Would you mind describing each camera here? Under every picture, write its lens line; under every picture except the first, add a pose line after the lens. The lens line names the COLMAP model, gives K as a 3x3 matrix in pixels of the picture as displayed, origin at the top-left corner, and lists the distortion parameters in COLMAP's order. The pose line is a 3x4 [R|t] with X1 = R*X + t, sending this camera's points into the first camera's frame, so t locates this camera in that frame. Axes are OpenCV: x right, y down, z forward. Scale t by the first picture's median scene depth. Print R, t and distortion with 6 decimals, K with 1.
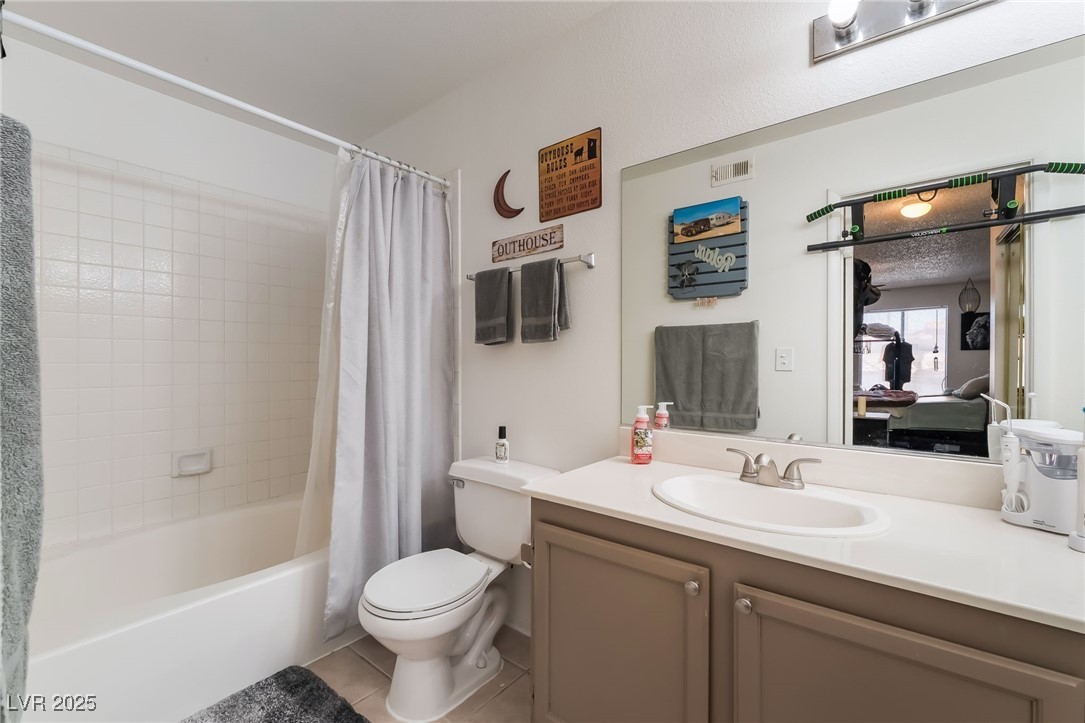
lens RADIAL K [[453.6, 0, 545.6], [0, 453.6, 363.4], [0, 0, 1]] dist [-0.002601, -0.000365]
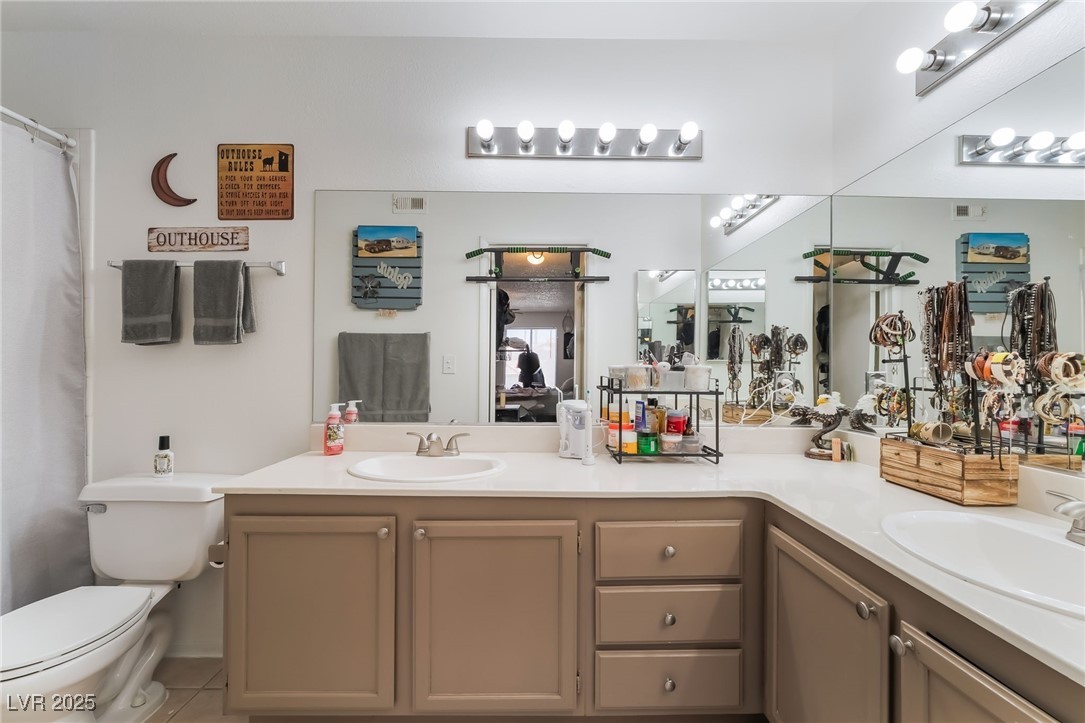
lens RADIAL K [[453.6, 0, 545.6], [0, 453.6, 363.4], [0, 0, 1]] dist [-0.002601, -0.000365]
pose [[0.771886, 0.010557, 0.635673, -0.085428], [-0.003981, 0.999923, -0.011772, 0.002299], [-0.635748, 0.006556, 0.771869, -0.180449]]
